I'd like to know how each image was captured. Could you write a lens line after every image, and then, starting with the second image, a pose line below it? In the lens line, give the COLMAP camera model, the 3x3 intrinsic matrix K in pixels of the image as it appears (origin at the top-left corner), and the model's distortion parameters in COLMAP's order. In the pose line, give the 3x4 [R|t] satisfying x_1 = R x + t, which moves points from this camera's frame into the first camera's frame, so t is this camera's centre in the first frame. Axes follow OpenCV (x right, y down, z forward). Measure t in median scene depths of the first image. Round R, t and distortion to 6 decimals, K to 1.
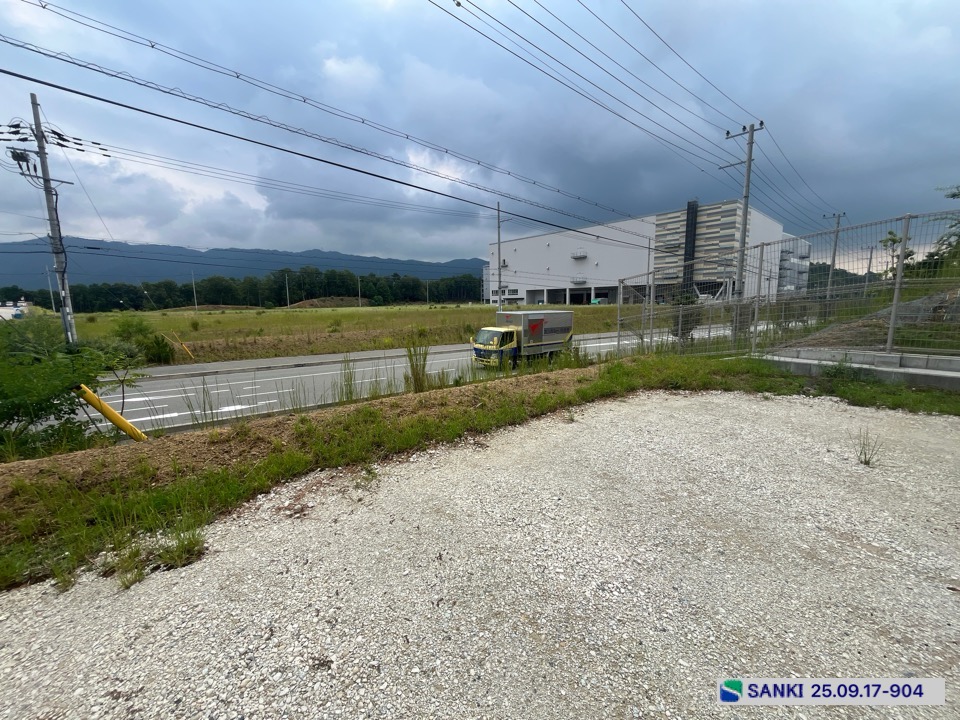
lens RADIAL K [[389.6, 0, 476.6], [0, 389.6, 357.6], [0, 0, 1]] dist [-0.003565, 0.000459]
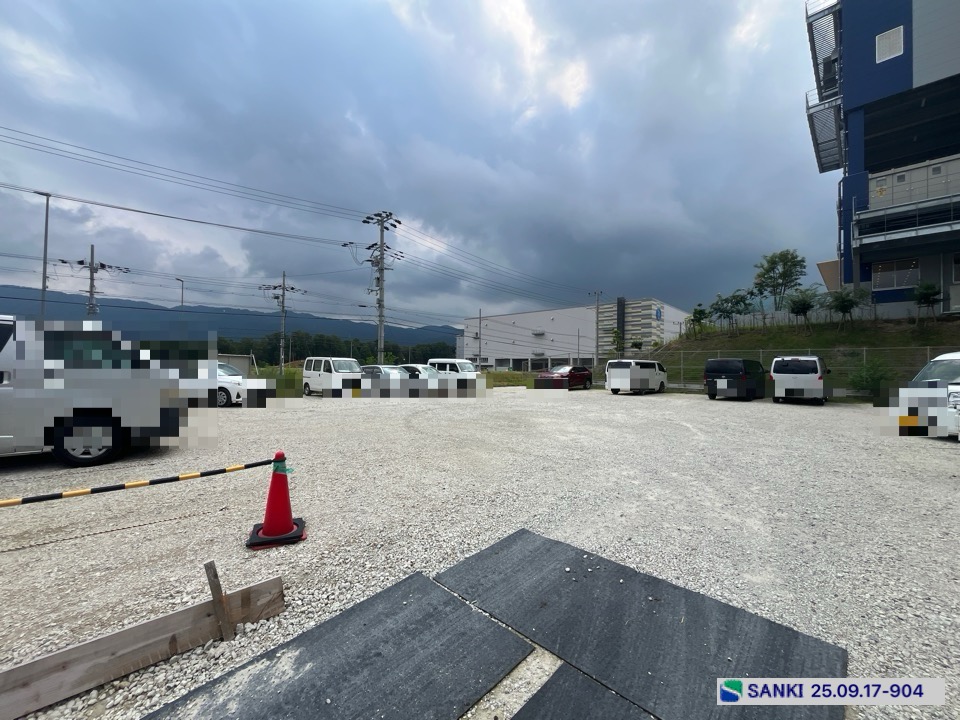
lens RADIAL K [[389.6, 0, 477.3], [0, 389.6, 360.8], [0, 0, 1]] dist [-0.003565, 0.000459]
pose [[0.996225, 0.033236, 0.080198, -0.024608], [-0.020037, 0.986898, -0.160098, 0.026762], [-0.084468, 0.157887, 0.983838, -0.181643]]
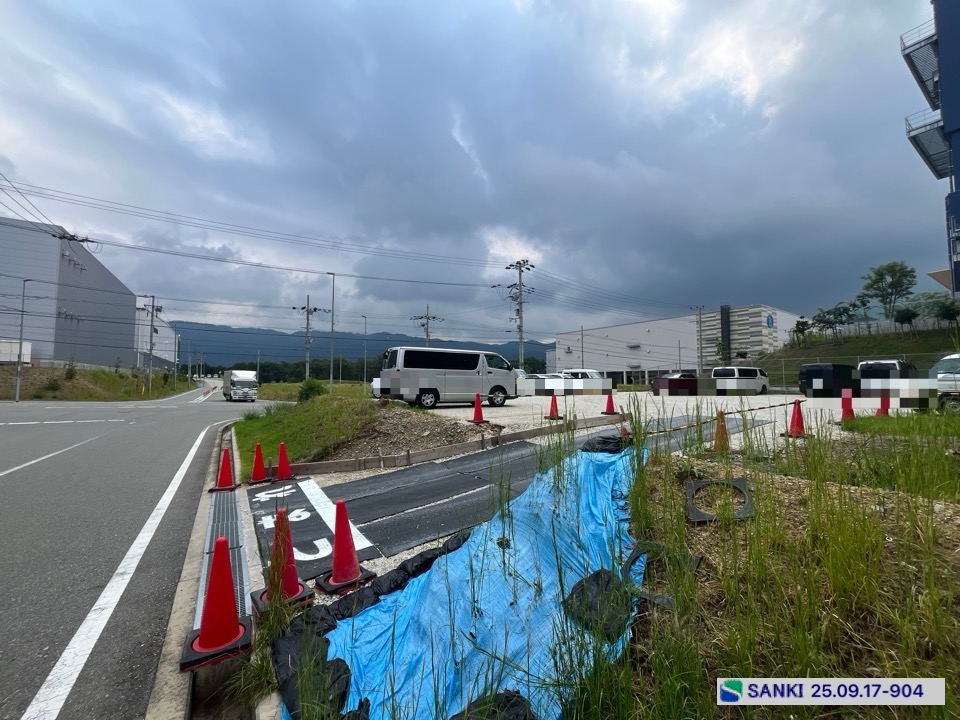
lens RADIAL K [[389.6, 0, 477.0], [0, 389.6, 361.4], [0, 0, 1]] dist [-0.003565, 0.000459]
pose [[0.990186, 0.011753, -0.139260, -0.052091], [-0.038421, 0.980955, -0.190399, 0.040032], [0.134370, 0.193881, 0.971779, -0.242970]]
